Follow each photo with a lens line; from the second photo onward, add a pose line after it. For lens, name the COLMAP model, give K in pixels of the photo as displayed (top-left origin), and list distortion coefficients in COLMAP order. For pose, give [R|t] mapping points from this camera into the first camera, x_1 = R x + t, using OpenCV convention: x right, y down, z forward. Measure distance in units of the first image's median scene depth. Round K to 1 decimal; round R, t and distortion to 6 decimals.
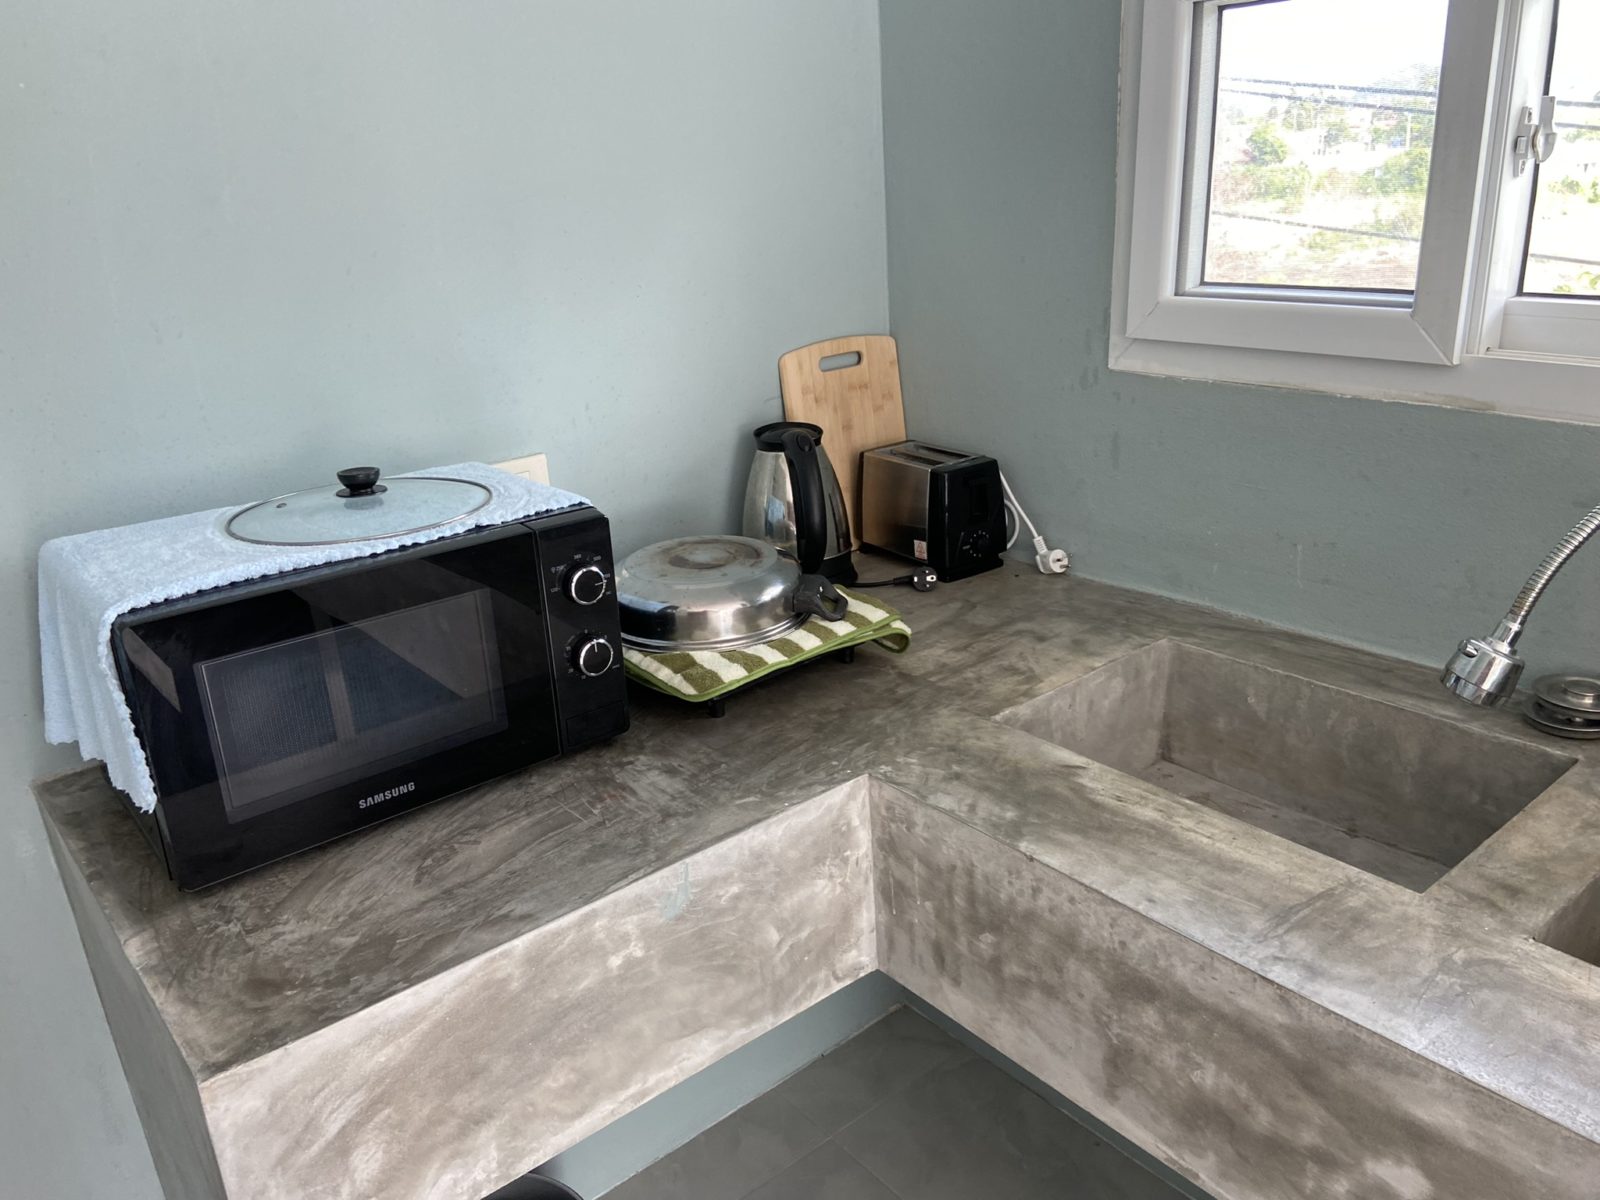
lens RADIAL K [[1202.6, 0, 791.6], [0, 1202.6, 606.5], [0, 0, 1]] dist [0.020655, -0.025304]
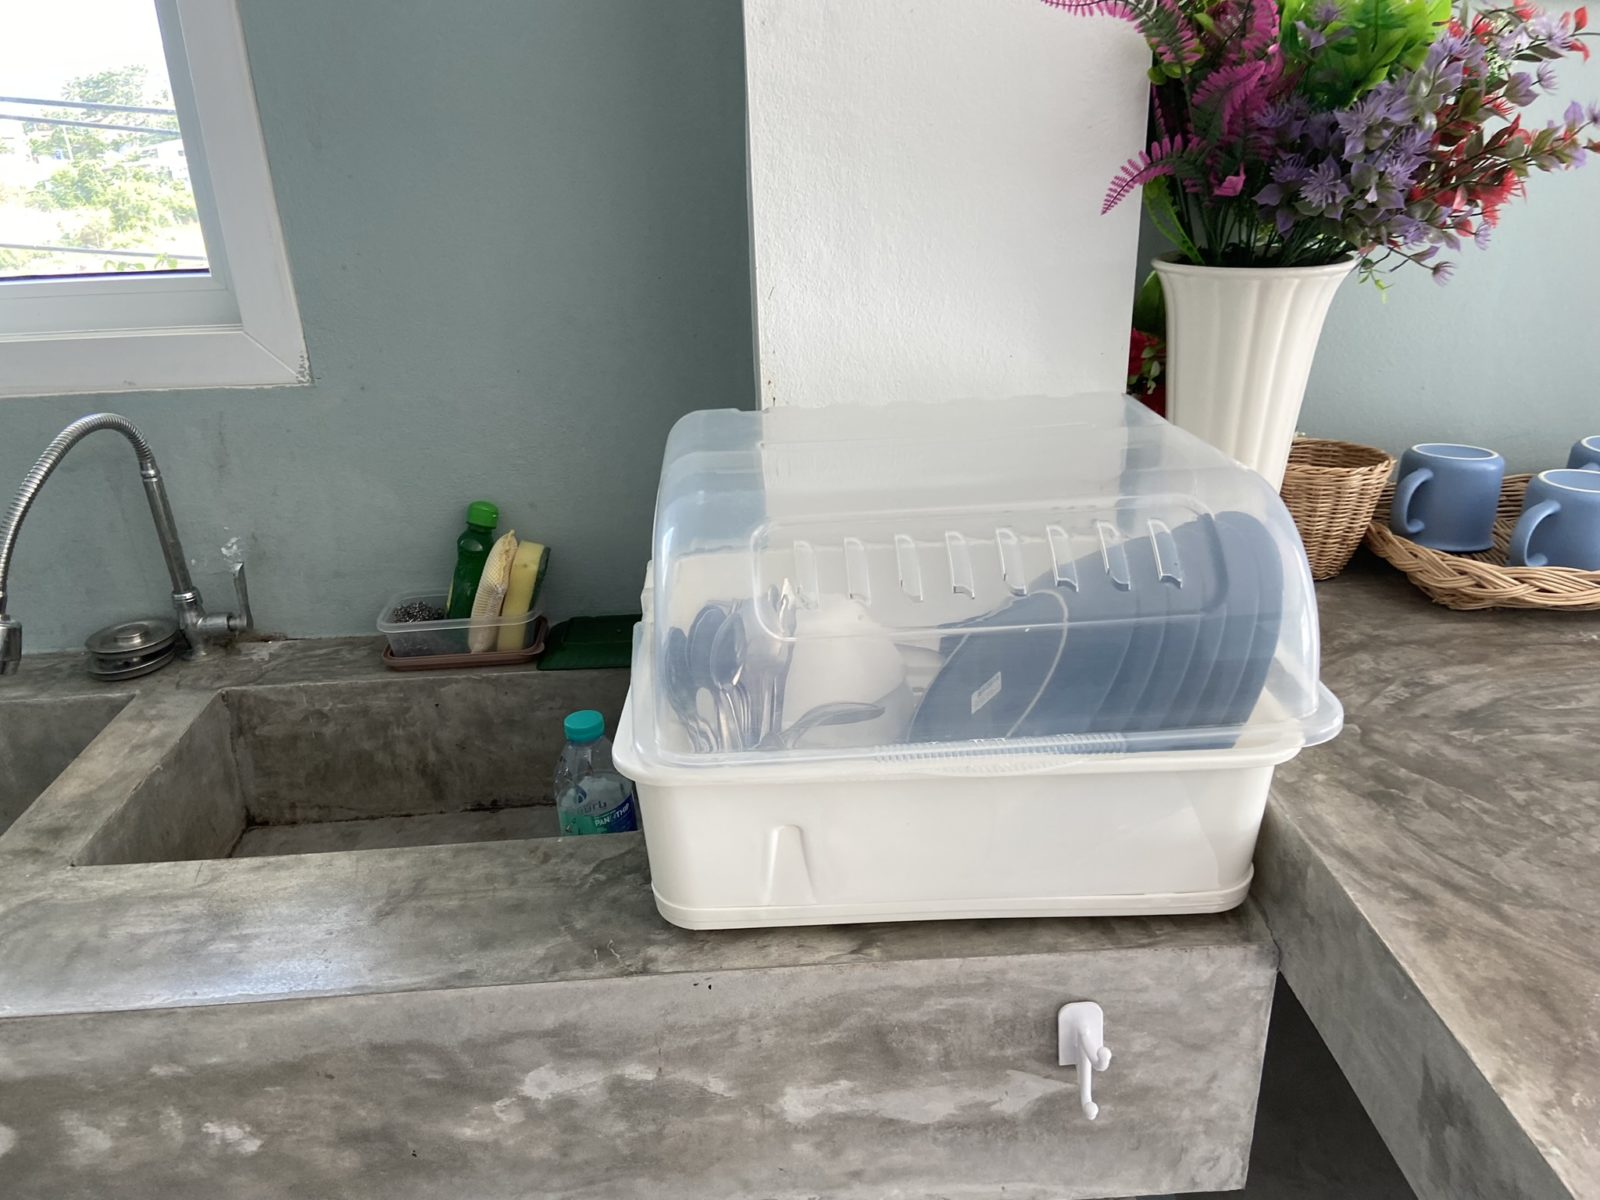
lens RADIAL K [[1202.6, 0, 795.1], [0, 1202.6, 616.0], [0, 0, 1]] dist [0.020655, -0.025304]
pose [[0.585218, -0.274596, 0.762966, 0.176735], [0.277133, 0.951989, 0.130056, 0.078088], [-0.762048, 0.135332, 0.633220, -0.152828]]
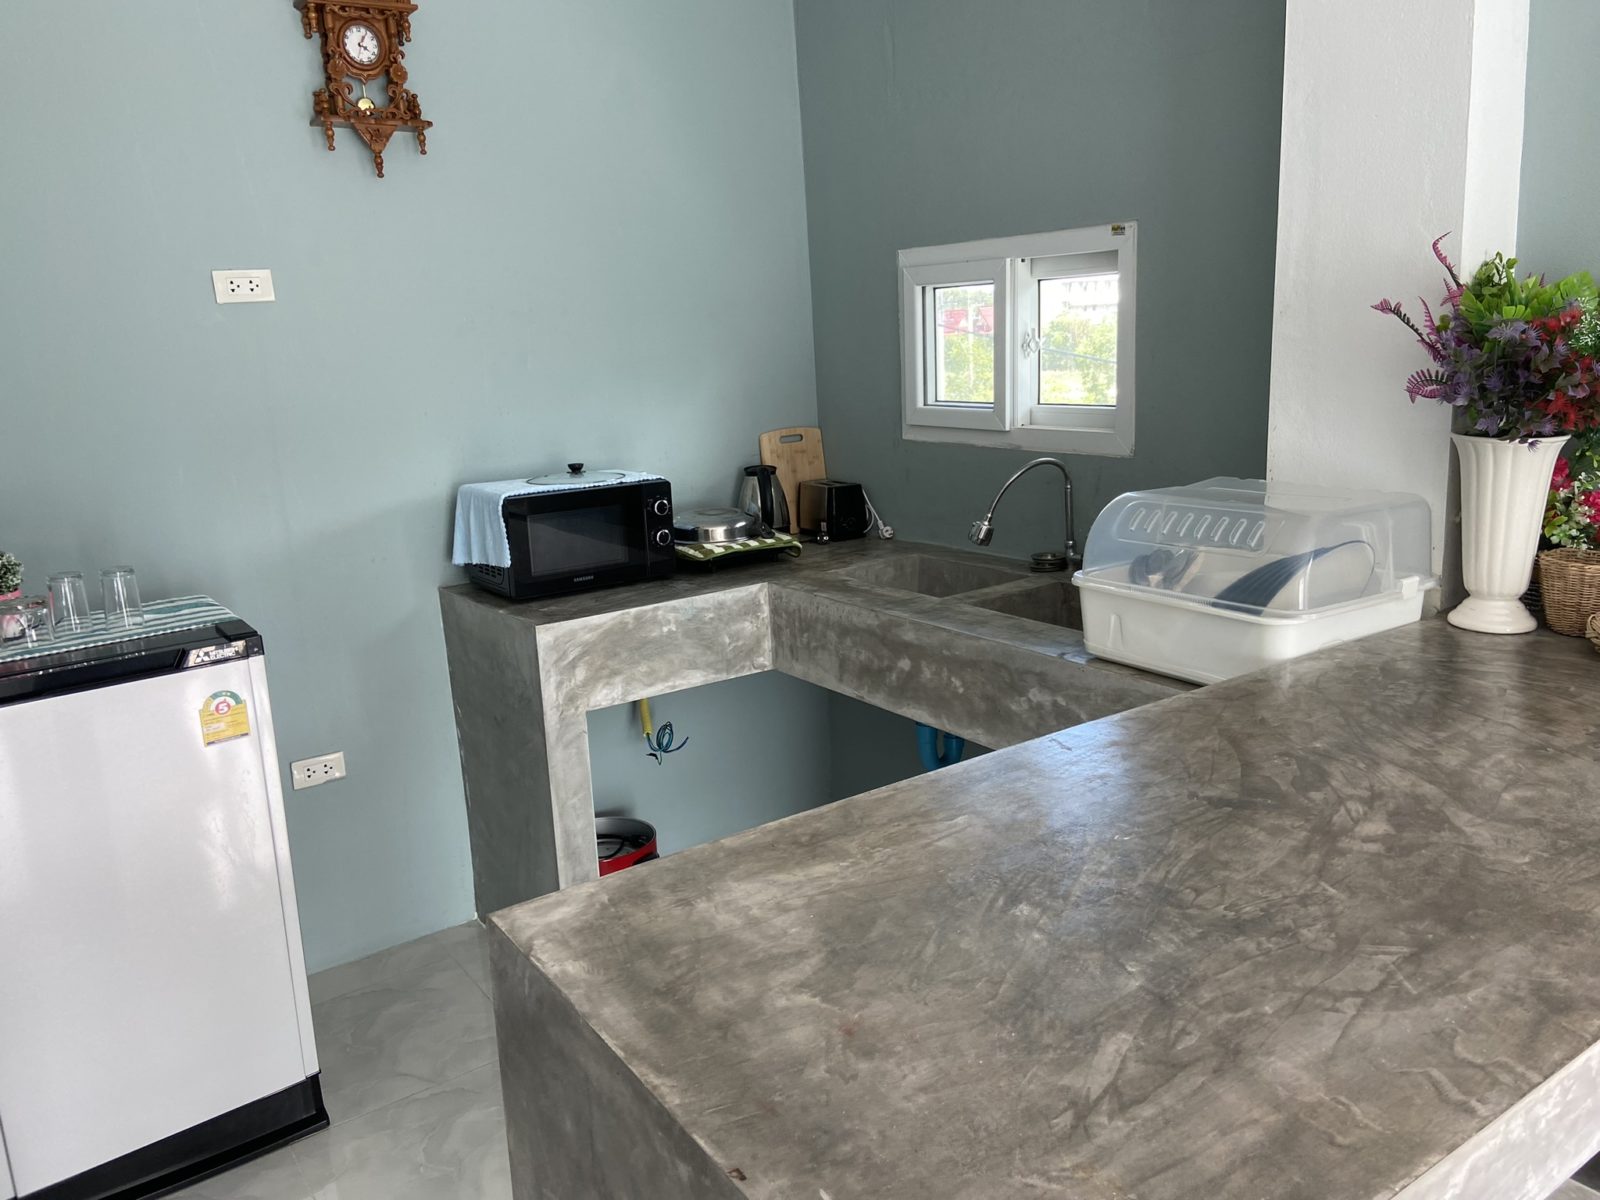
lens RADIAL K [[1202.6, 0, 794.4], [0, 1202.6, 604.3], [0, 0, 1]] dist [0.020655, -0.025304]
pose [[0.997436, 0.024034, -0.067412, 0.296016], [-0.031888, 0.992507, -0.117957, 0.489373], [0.064072, 0.119804, 0.990728, -1.529989]]
